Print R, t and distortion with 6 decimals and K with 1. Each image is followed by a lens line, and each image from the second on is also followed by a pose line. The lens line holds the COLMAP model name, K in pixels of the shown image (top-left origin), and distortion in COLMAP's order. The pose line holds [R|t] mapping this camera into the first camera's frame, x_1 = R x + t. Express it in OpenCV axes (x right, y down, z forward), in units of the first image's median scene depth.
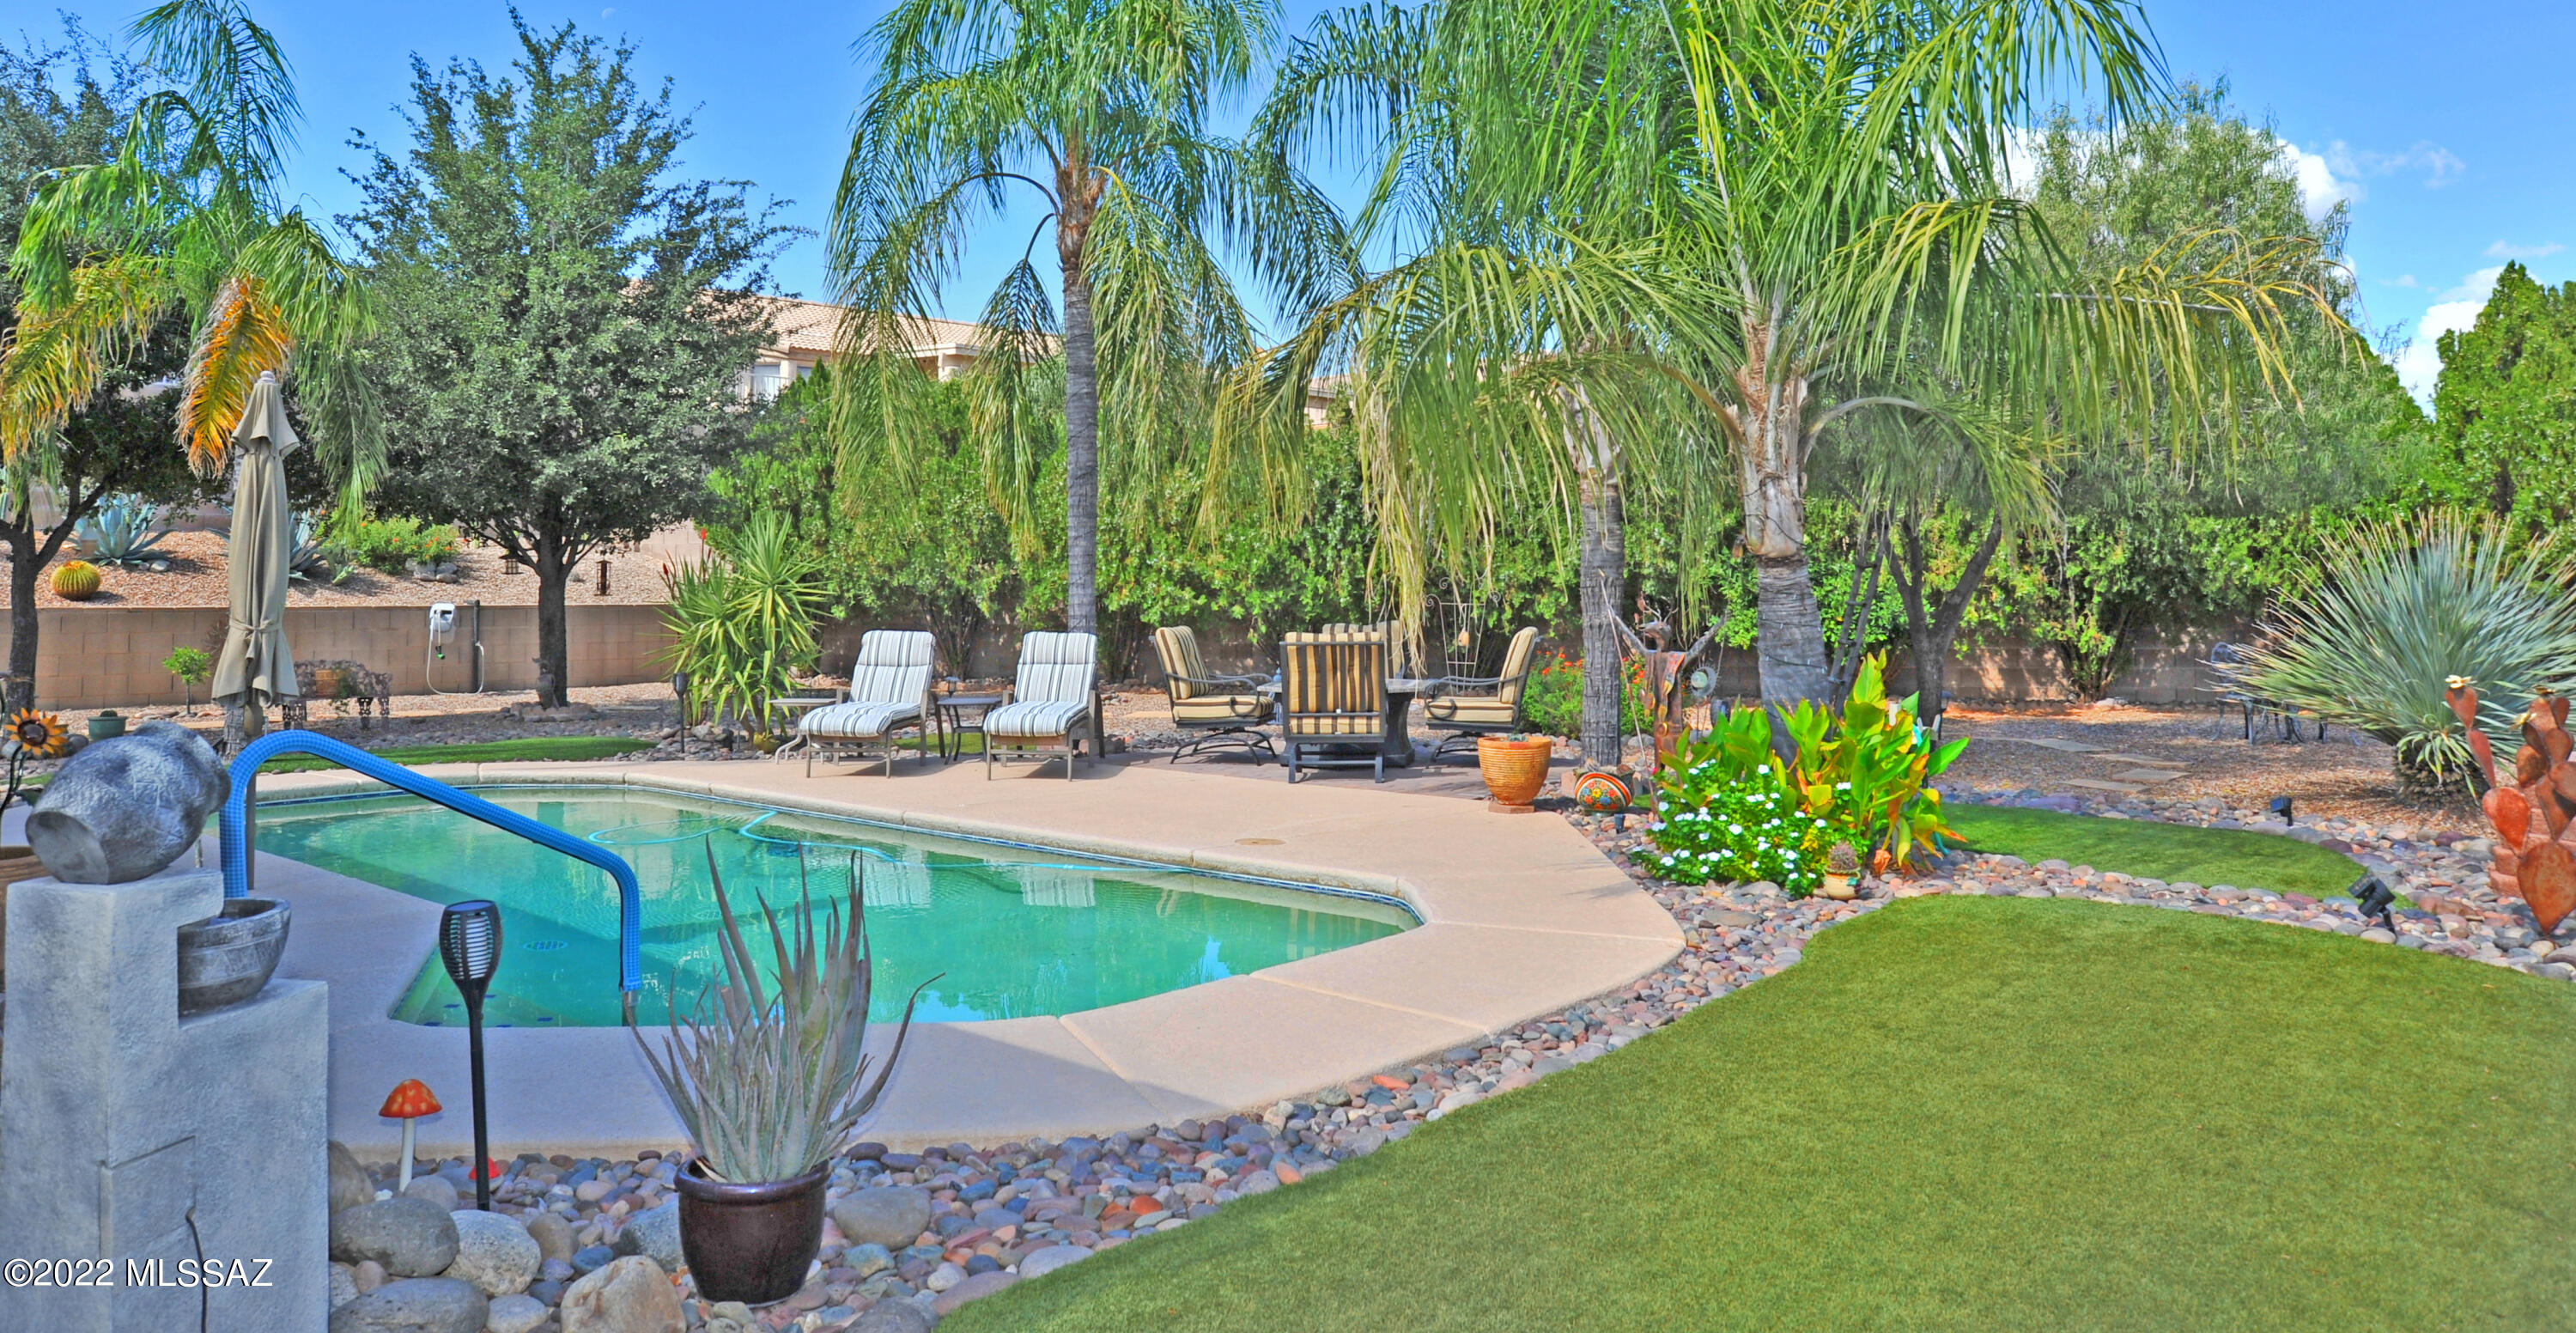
lens RADIAL K [[1685.2, 0, 1193.9], [0, 1685.2, 659.9], [0, 0, 1]] dist [0.025942, 0.000832]
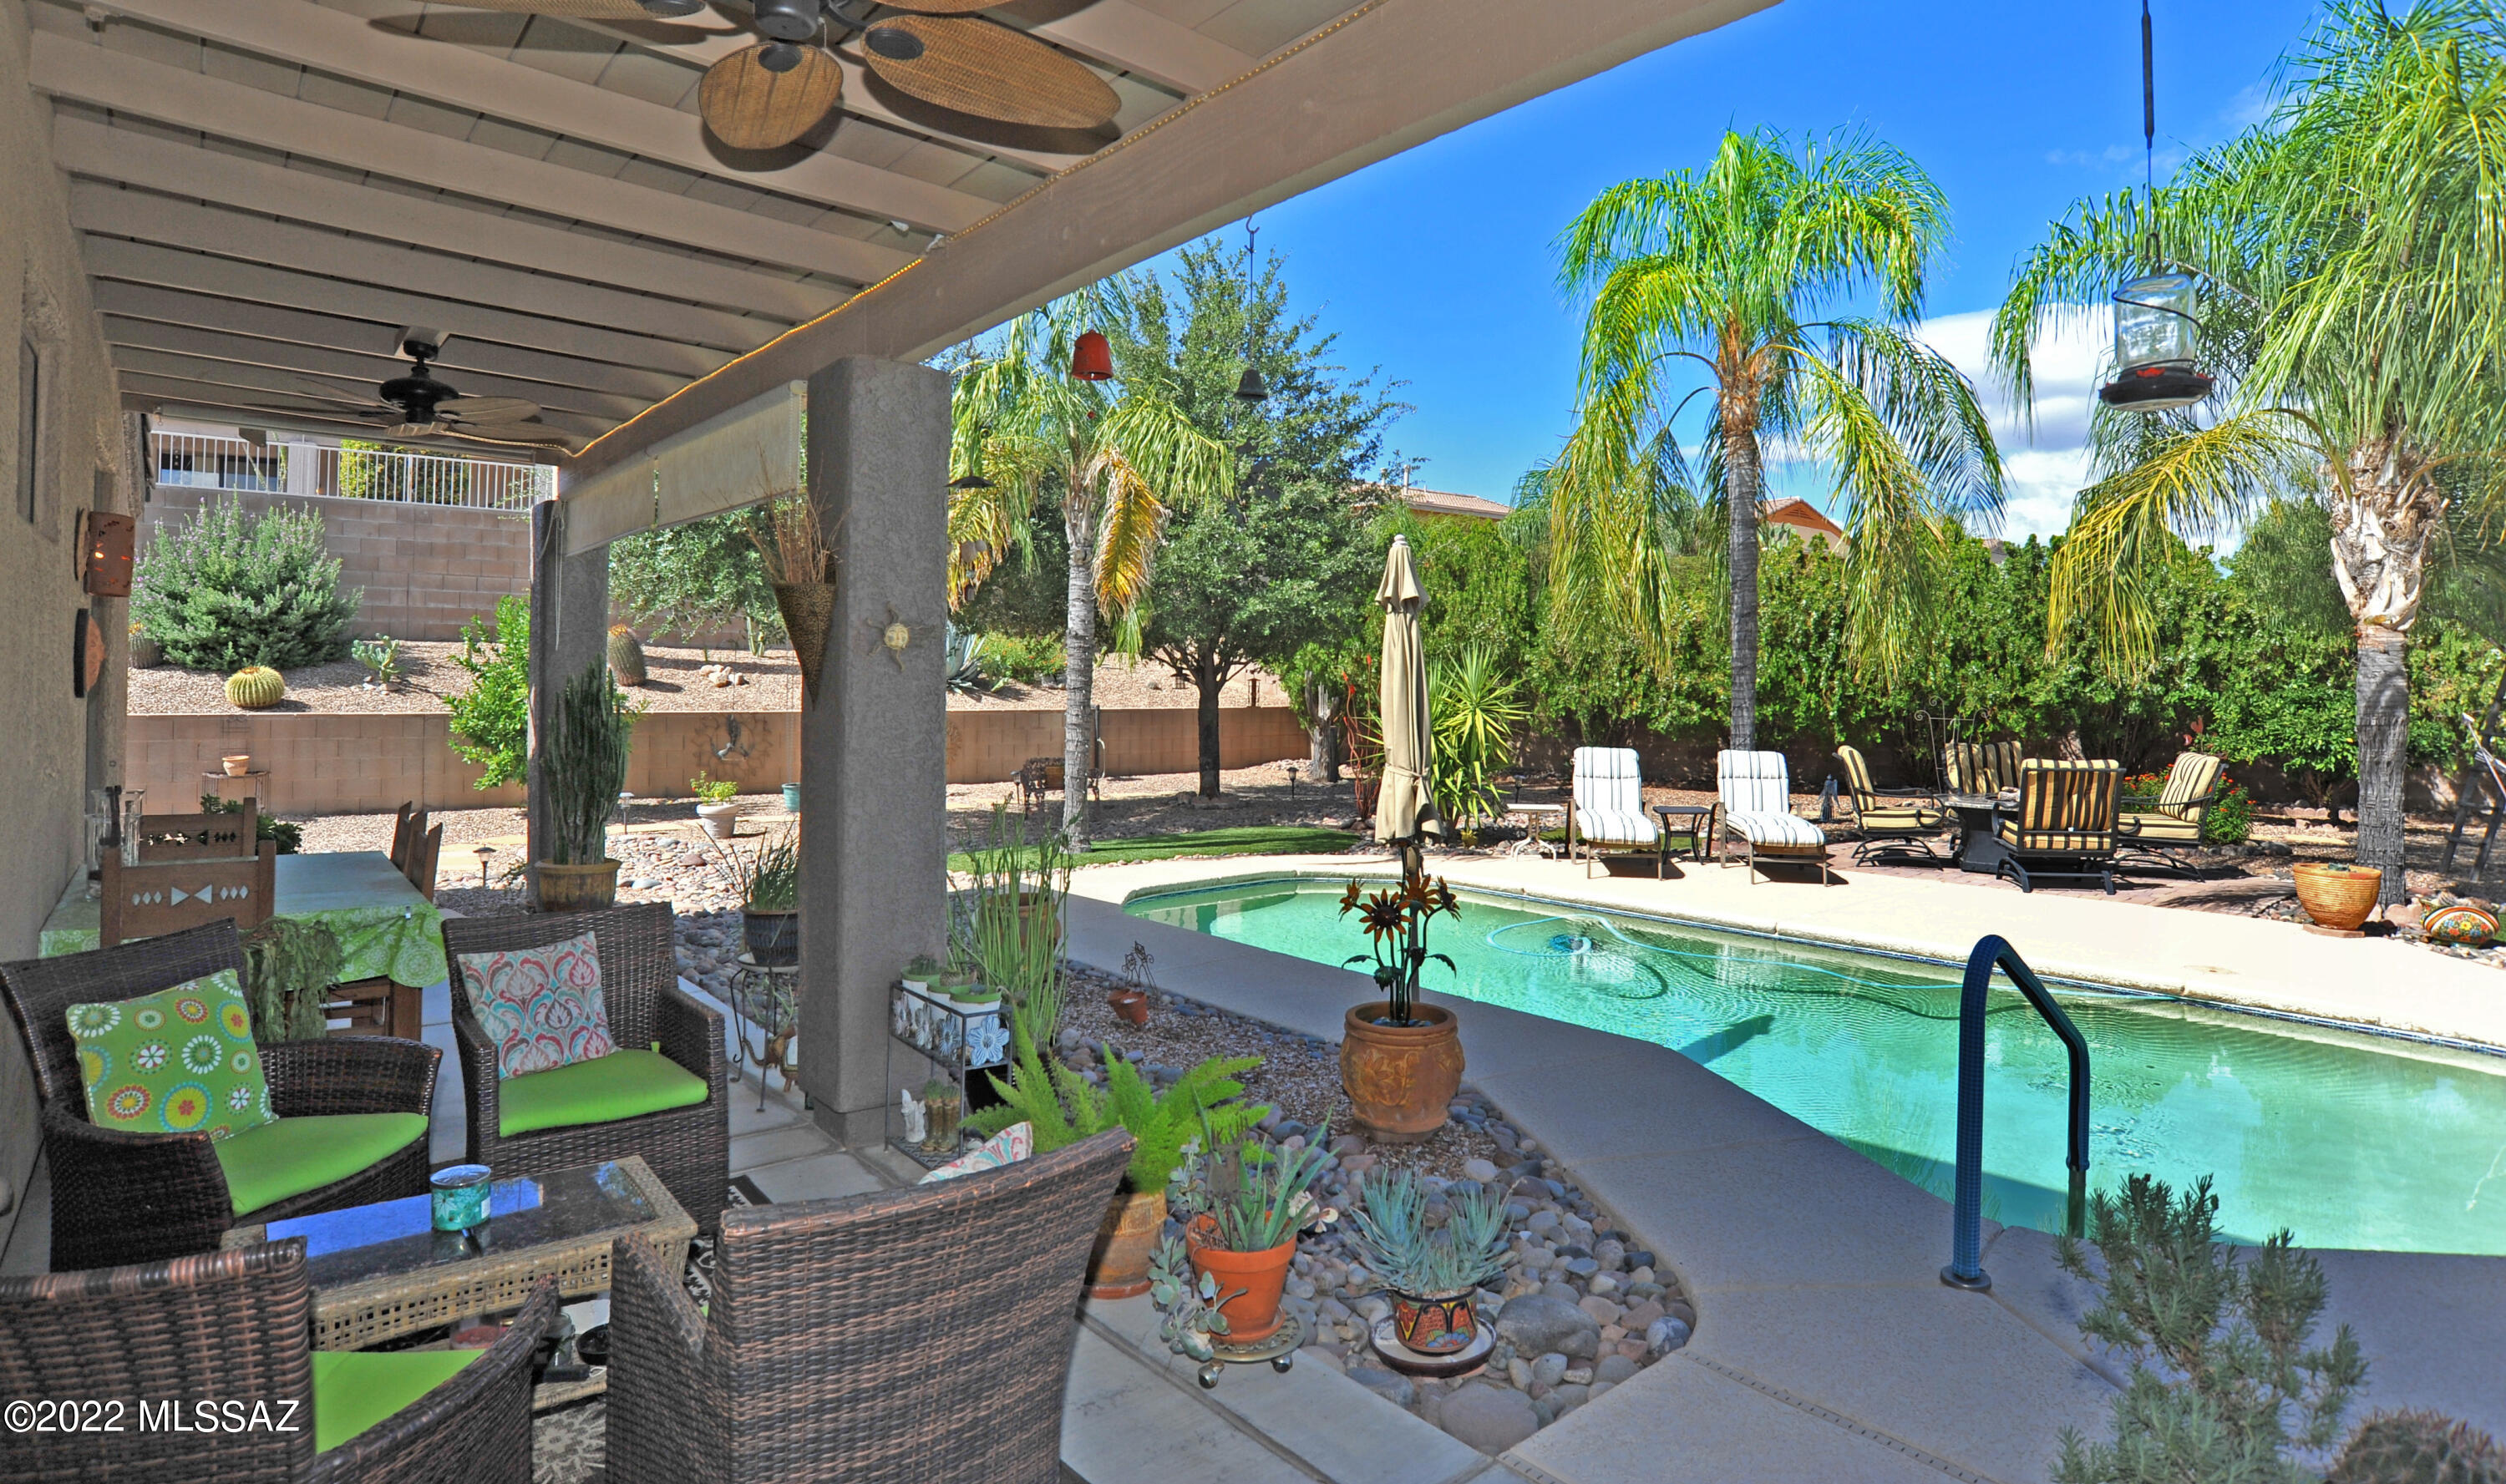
lens RADIAL K [[1309.2, 0, 1311.5], [0, 1309.2, 739.8], [0, 0, 1]] dist [0.001460, 0.000826]
pose [[0.996381, 0.011611, -0.084199, -0.222197], [-0.011488, 0.999932, 0.001942, -0.016238], [0.084216, -0.000967, 0.996447, 0.058695]]
